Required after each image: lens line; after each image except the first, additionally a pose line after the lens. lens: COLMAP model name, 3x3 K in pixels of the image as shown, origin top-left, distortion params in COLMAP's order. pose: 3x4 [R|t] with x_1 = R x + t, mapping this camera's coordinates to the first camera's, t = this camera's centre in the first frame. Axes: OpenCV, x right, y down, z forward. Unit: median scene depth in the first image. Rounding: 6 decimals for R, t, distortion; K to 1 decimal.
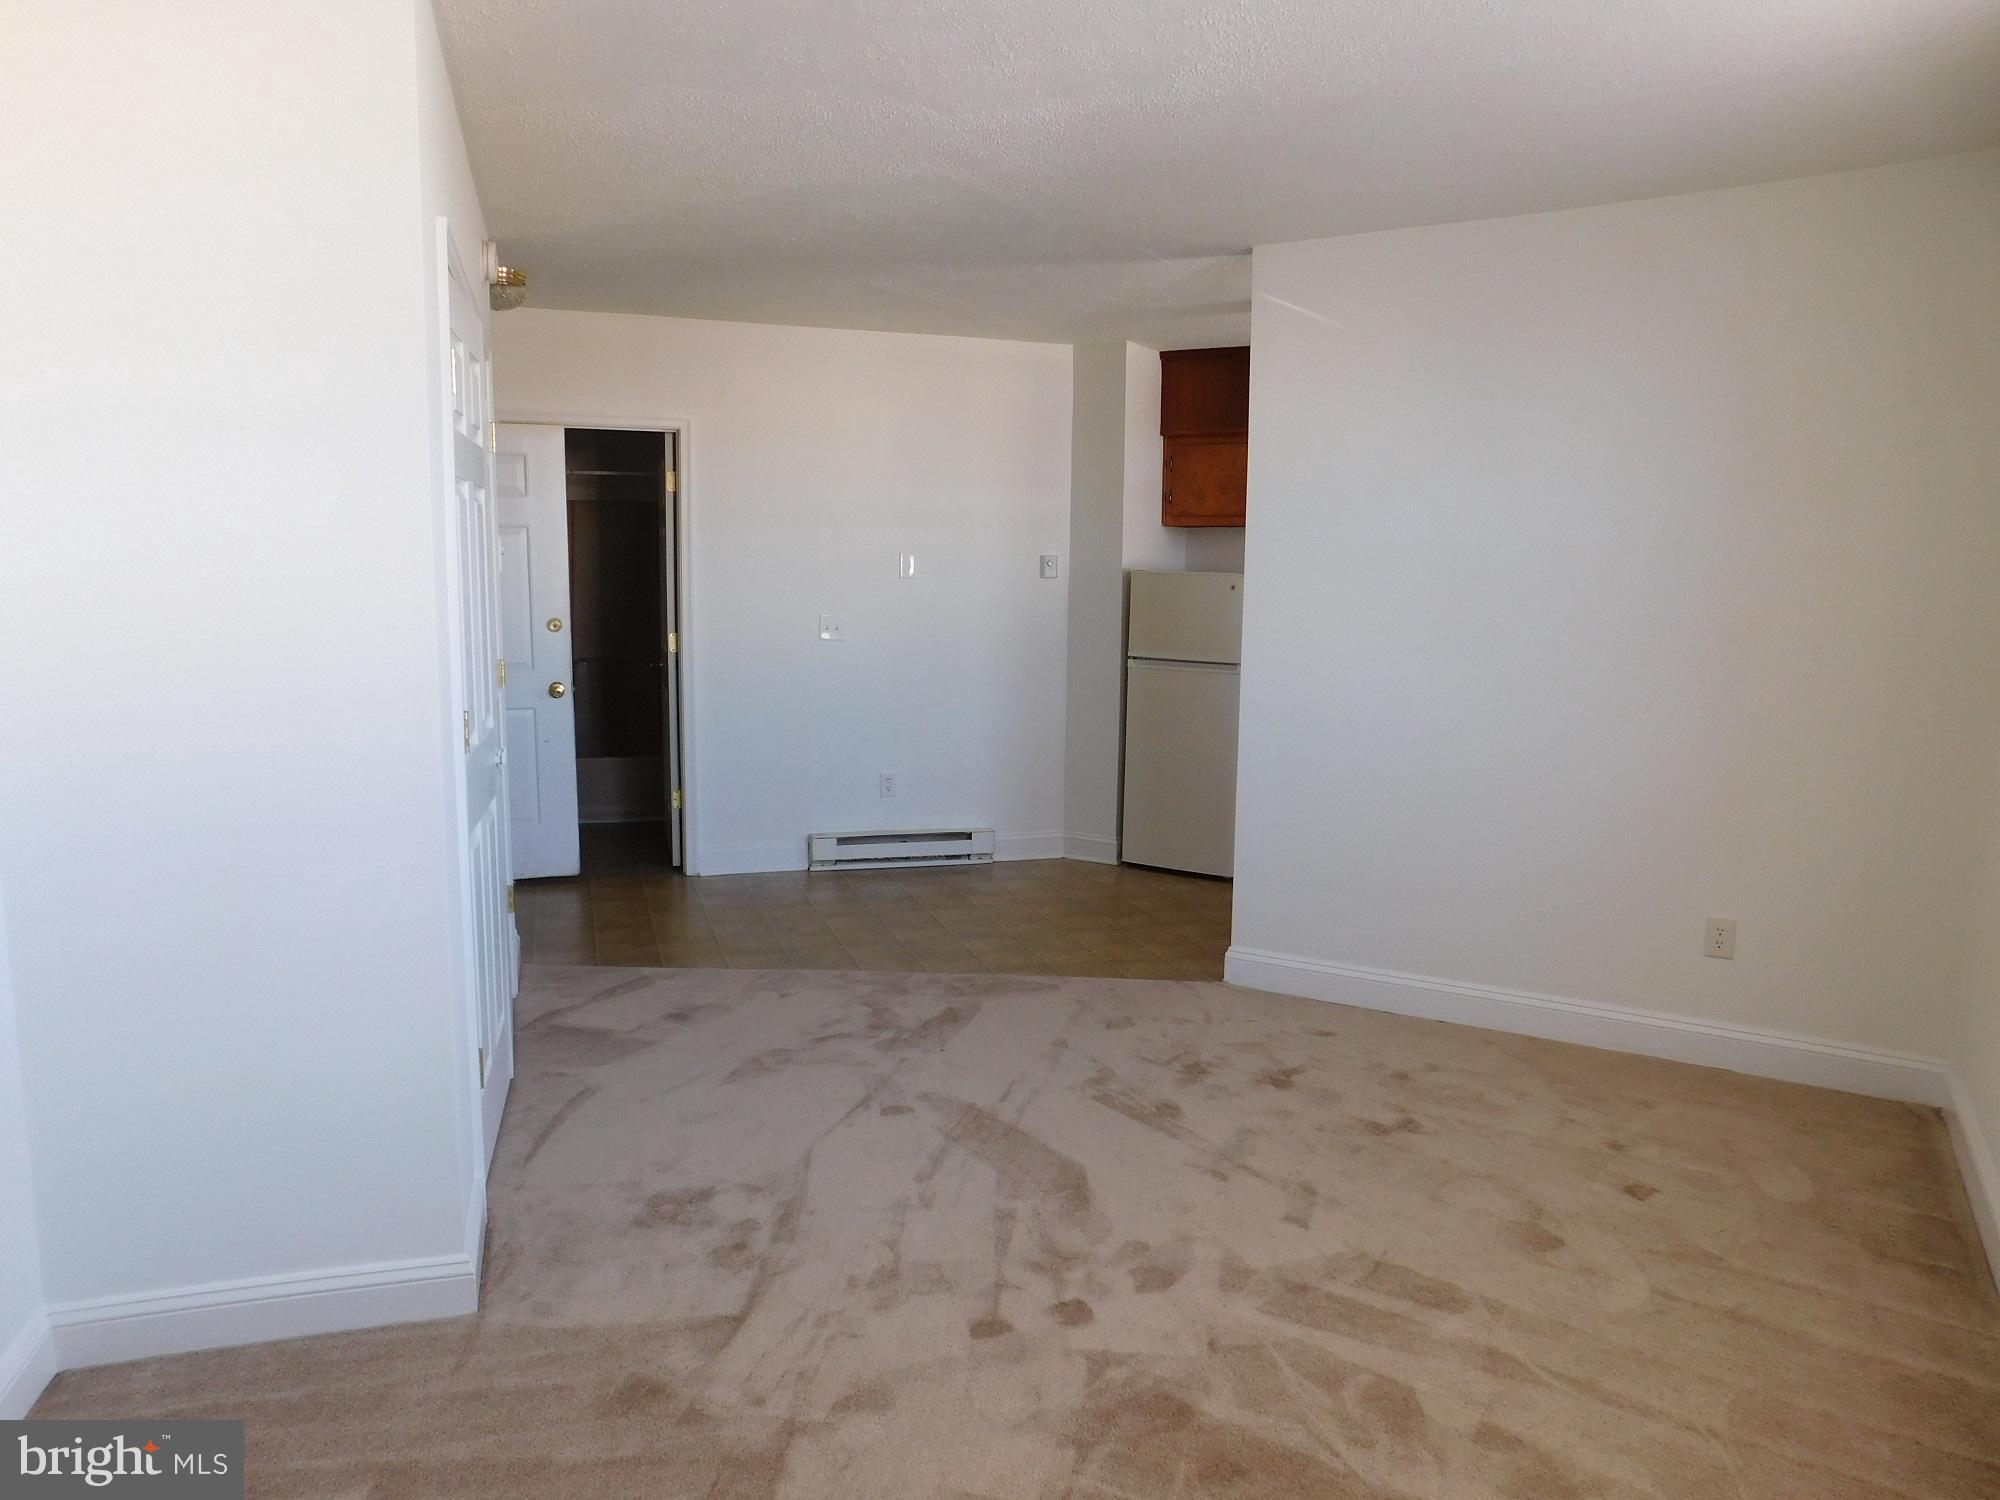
lens RADIAL K [[1346.3, 0, 1000.0], [0, 1346.3, 750.0], [0, 0, 1]] dist [-0.062725, 0.065021]
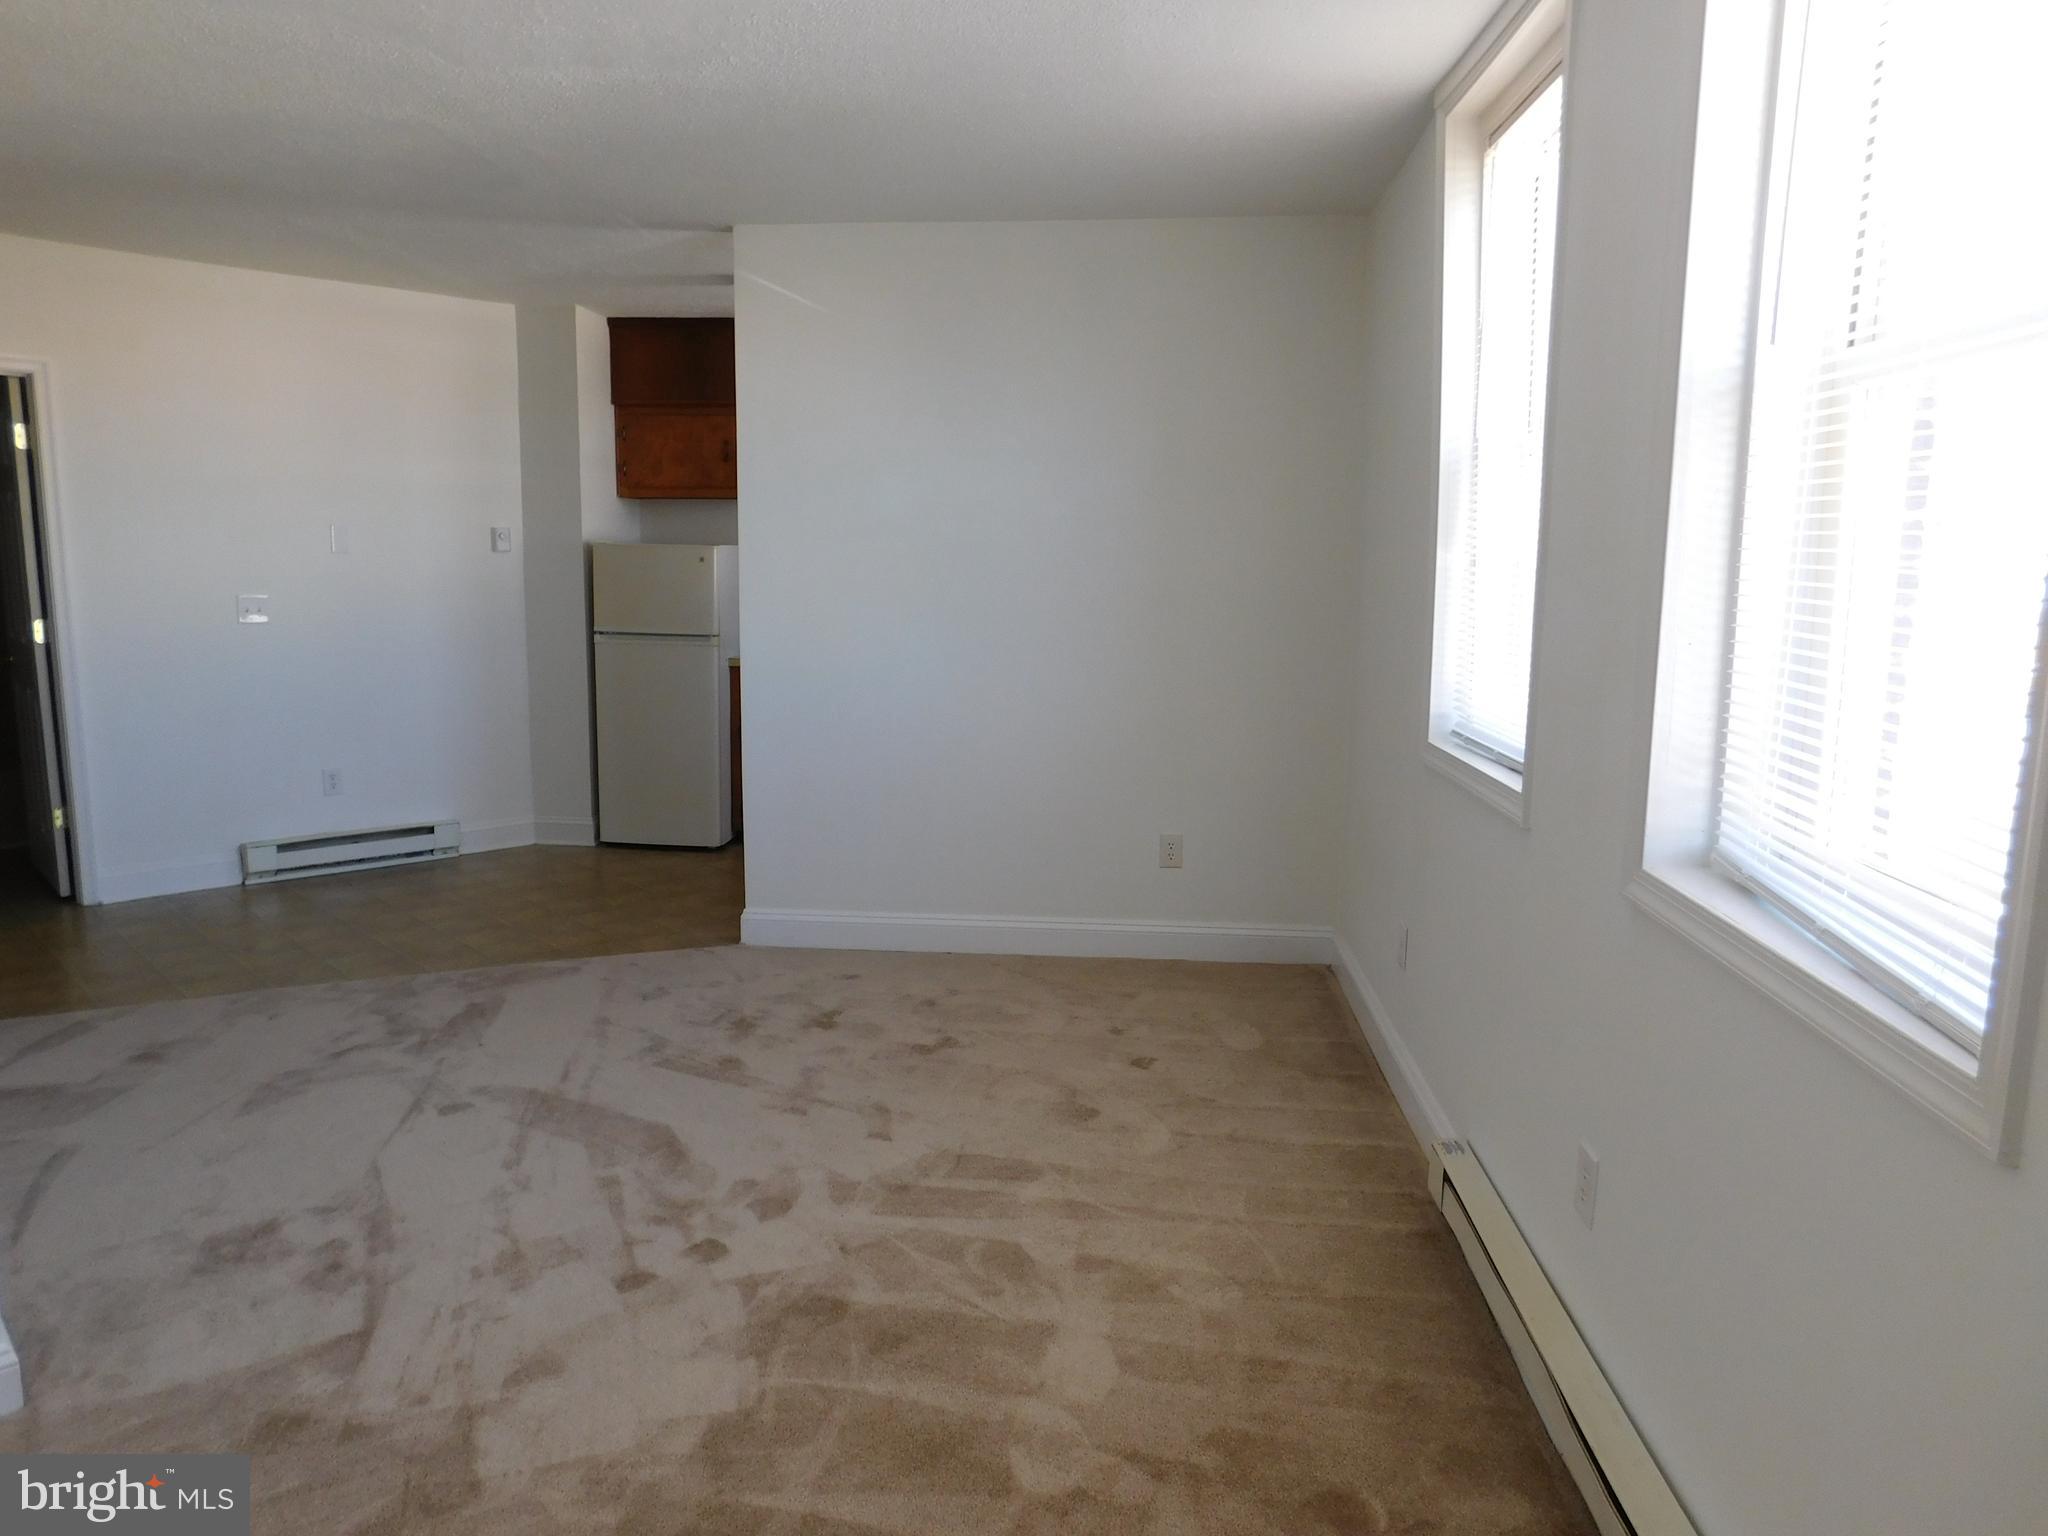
lens RADIAL K [[1378.6, 0, 1024.0], [0, 1378.6, 768.0], [0, 0, 1]] dist [-0.062725, 0.065021]
pose [[0.895192, -0.071250, 0.439948, -0.132467], [0.057933, 0.997366, 0.043644, 0.006899], [-0.441898, -0.013582, 0.896962, -0.057002]]
